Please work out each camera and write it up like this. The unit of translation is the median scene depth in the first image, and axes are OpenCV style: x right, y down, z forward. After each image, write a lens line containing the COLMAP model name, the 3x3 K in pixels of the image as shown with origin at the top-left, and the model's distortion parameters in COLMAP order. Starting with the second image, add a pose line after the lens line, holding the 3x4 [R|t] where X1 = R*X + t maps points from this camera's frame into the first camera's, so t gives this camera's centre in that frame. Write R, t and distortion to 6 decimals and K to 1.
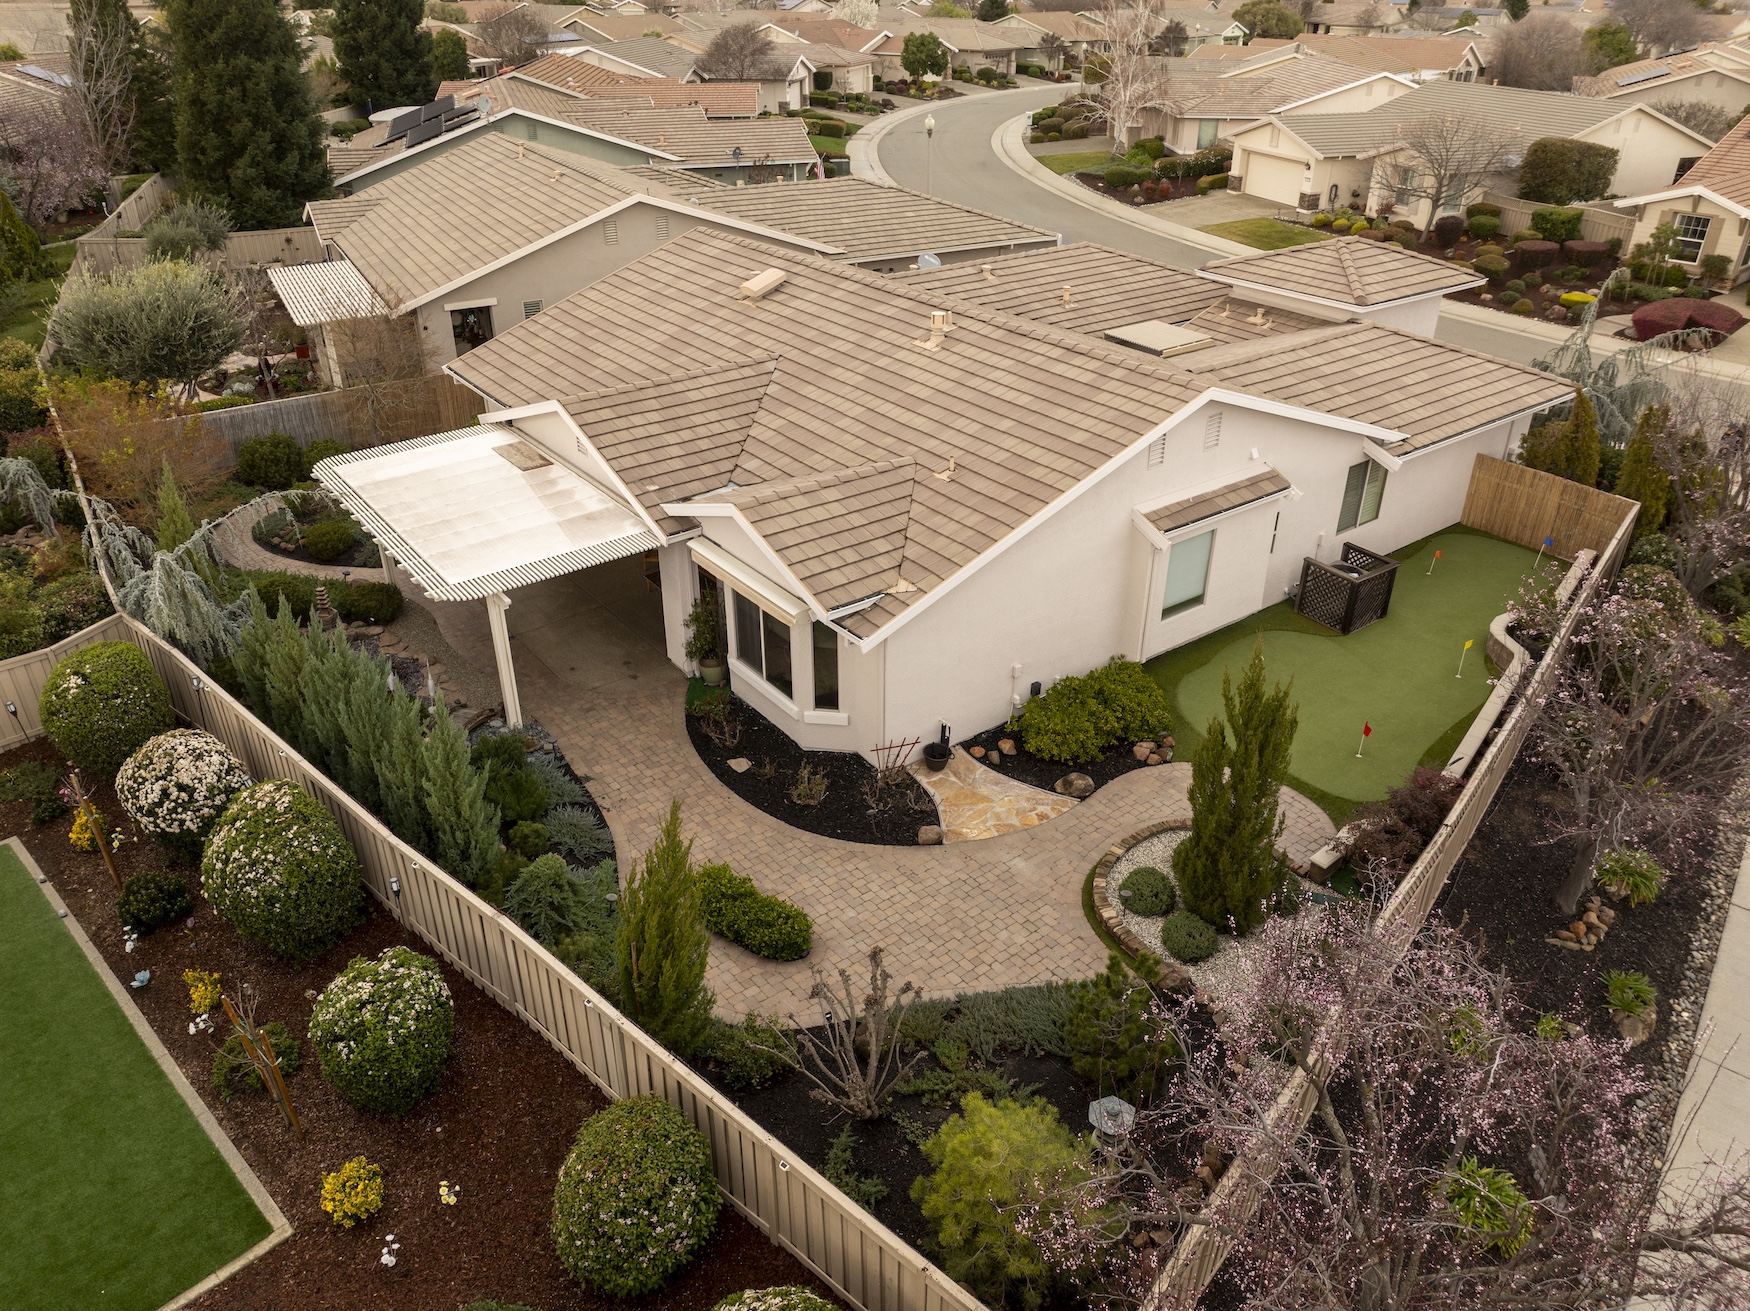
lens RADIAL K [[1236.5, 0, 880.1], [0, 1236.5, 657.3], [0, 0, 1]] dist [-0.044698, 0.010850]
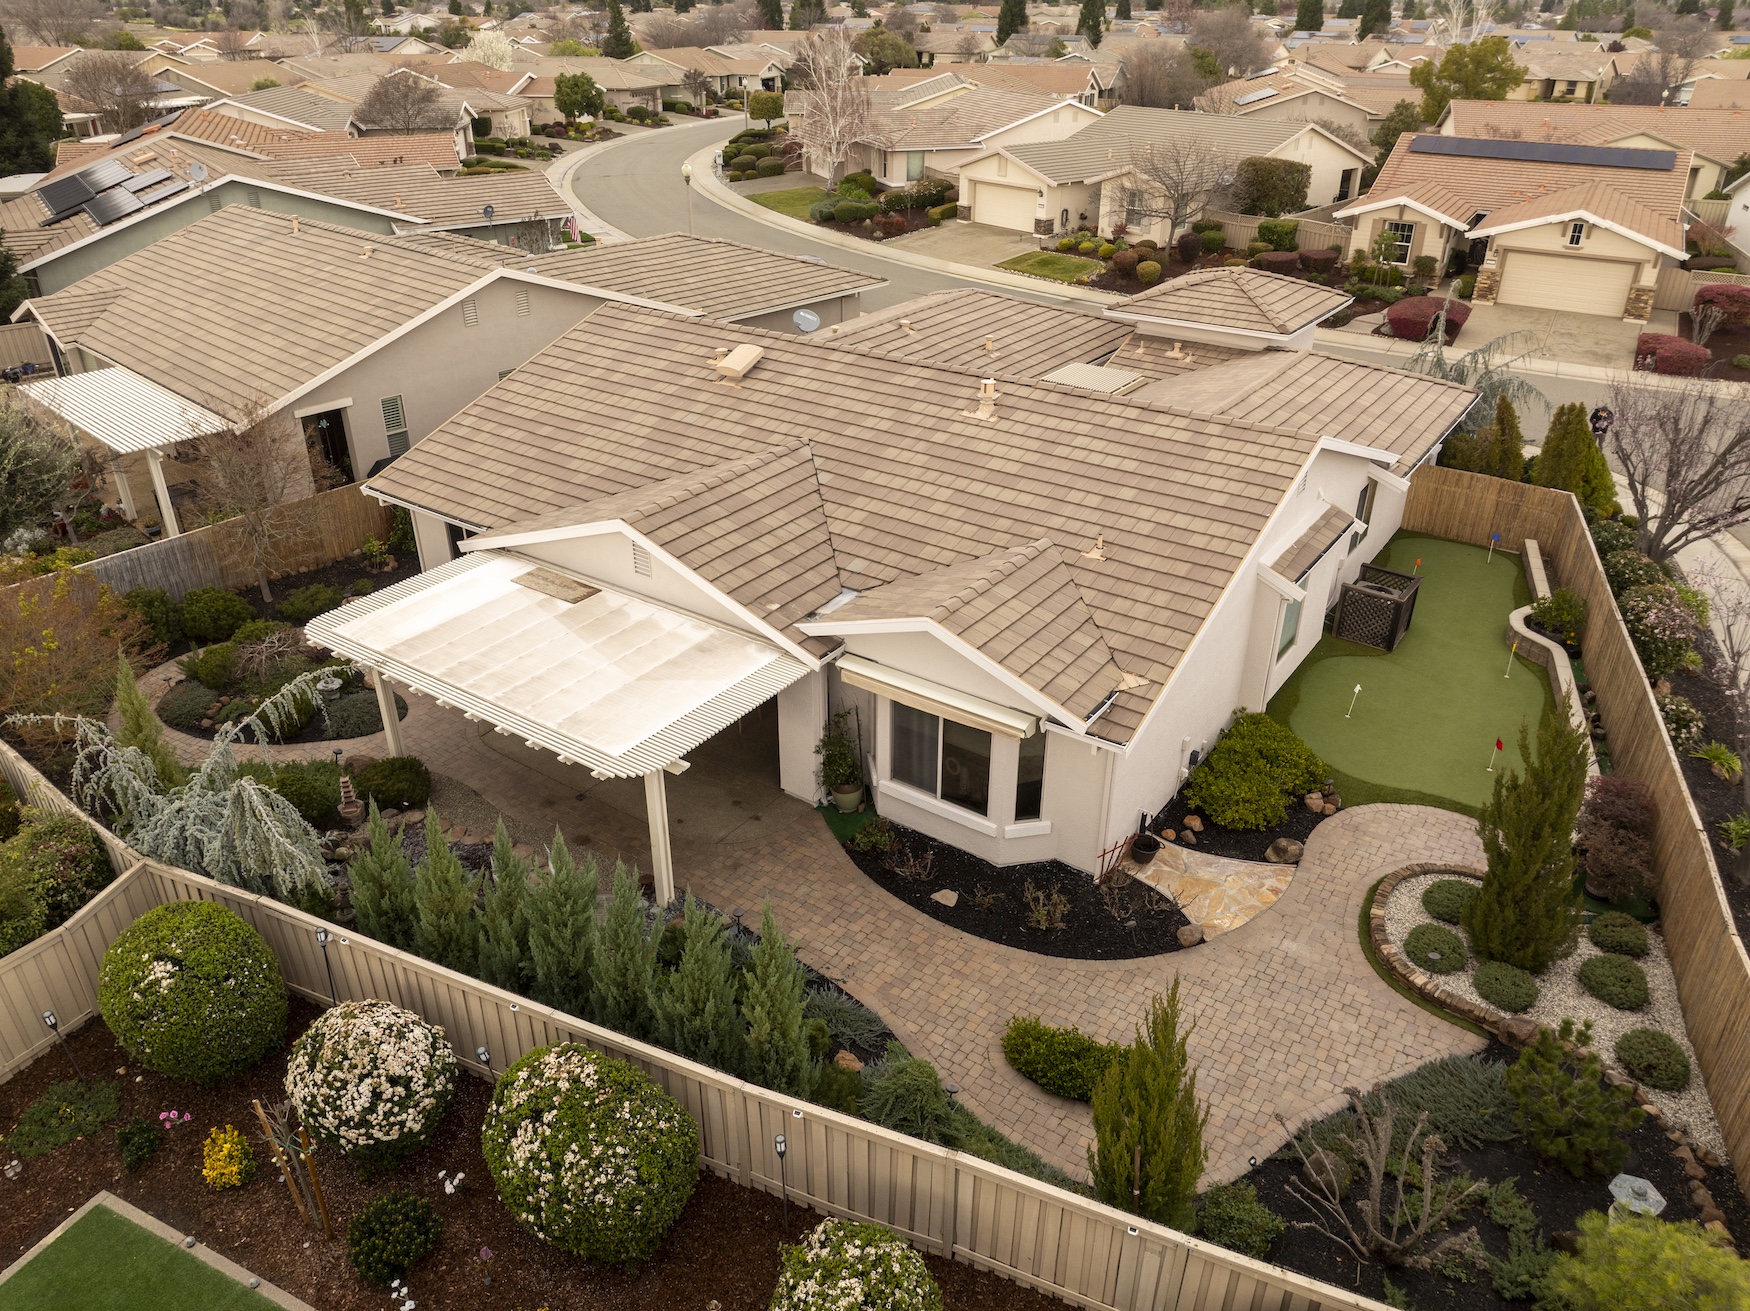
lens RADIAL K [[1236.5, 0, 880.1], [0, 1236.5, 657.3], [0, 0, 1]] dist [-0.044698, 0.010850]
pose [[0.951500, -0.146362, 0.270603, -0.243288], [0.152135, 0.988360, -0.000361, -0.060845], [-0.267401, 0.041512, 0.962691, 0.084676]]
